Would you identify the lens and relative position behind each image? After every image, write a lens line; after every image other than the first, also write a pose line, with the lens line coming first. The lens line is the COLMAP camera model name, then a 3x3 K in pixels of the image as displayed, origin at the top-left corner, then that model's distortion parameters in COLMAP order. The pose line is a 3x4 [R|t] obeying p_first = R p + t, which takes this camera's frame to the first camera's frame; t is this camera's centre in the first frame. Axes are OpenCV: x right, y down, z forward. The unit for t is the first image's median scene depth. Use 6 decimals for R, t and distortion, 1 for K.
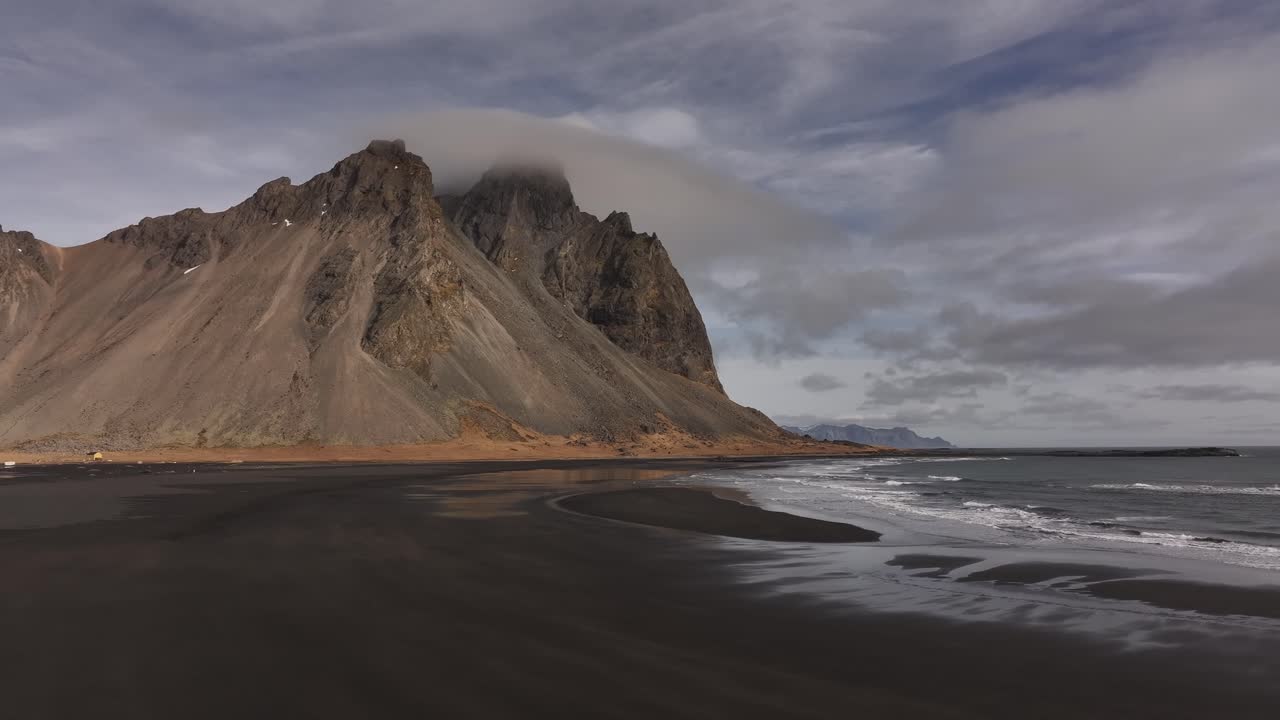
lens RADIAL K [[881.6, 0, 640.0], [0, 881.6, 360.0], [0, 0, 1]] dist [0.017901, -0.000657]
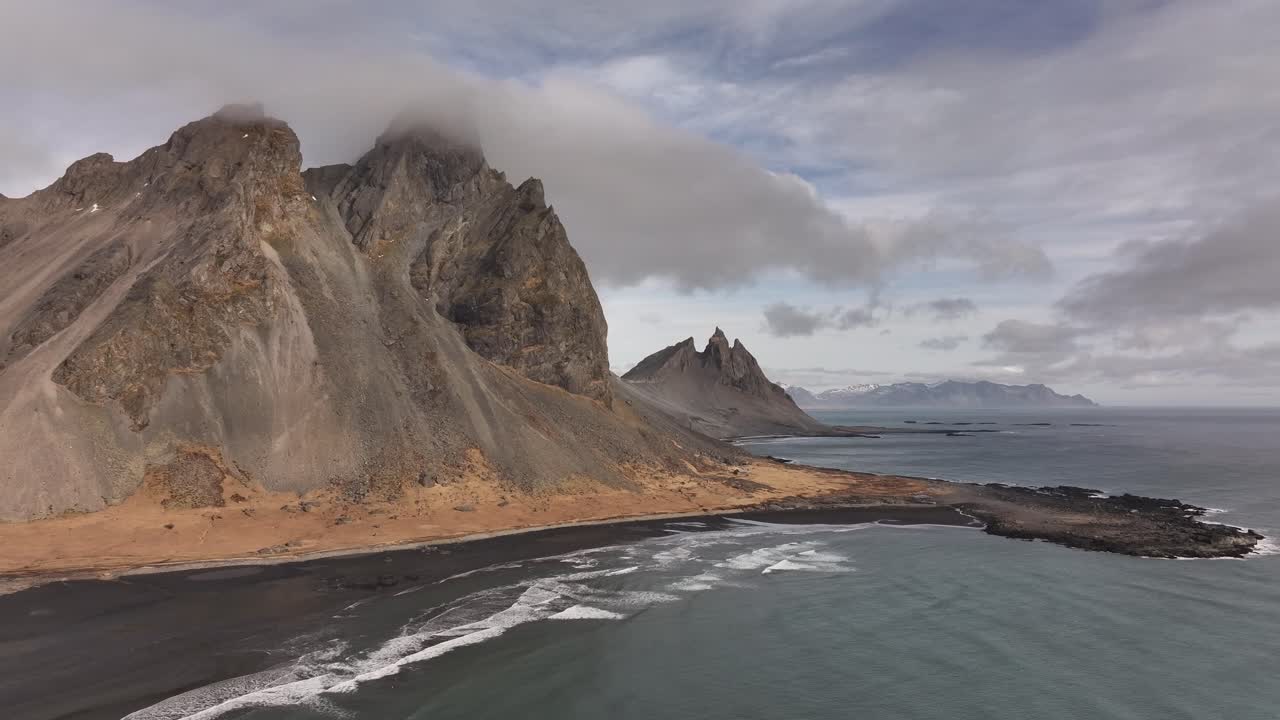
lens RADIAL K [[881.6, 0, 640.0], [0, 881.6, 360.0], [0, 0, 1]] dist [0.017901, -0.000657]
pose [[0.989434, -0.003854, -0.144935, 0.238453], [0.011518, 0.998576, 0.052082, -0.048411], [0.144528, -0.053201, 0.988070, 0.227848]]
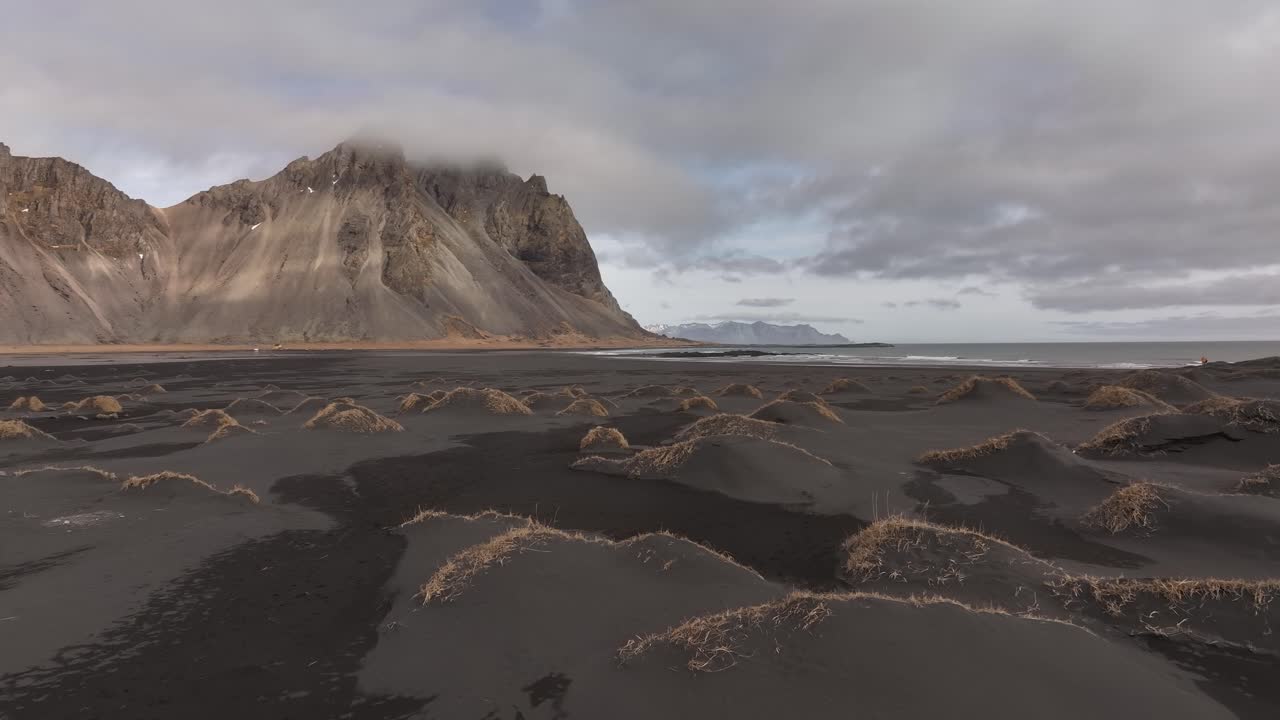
lens RADIAL K [[881.6, 0, 640.0], [0, 881.6, 360.0], [0, 0, 1]] dist [0.017901, -0.000657]
pose [[0.995612, -0.002322, 0.093553, 0.007176], [-0.008639, 0.993142, 0.116596, -0.050706], [-0.093182, -0.116893, 0.988763, -0.528795]]
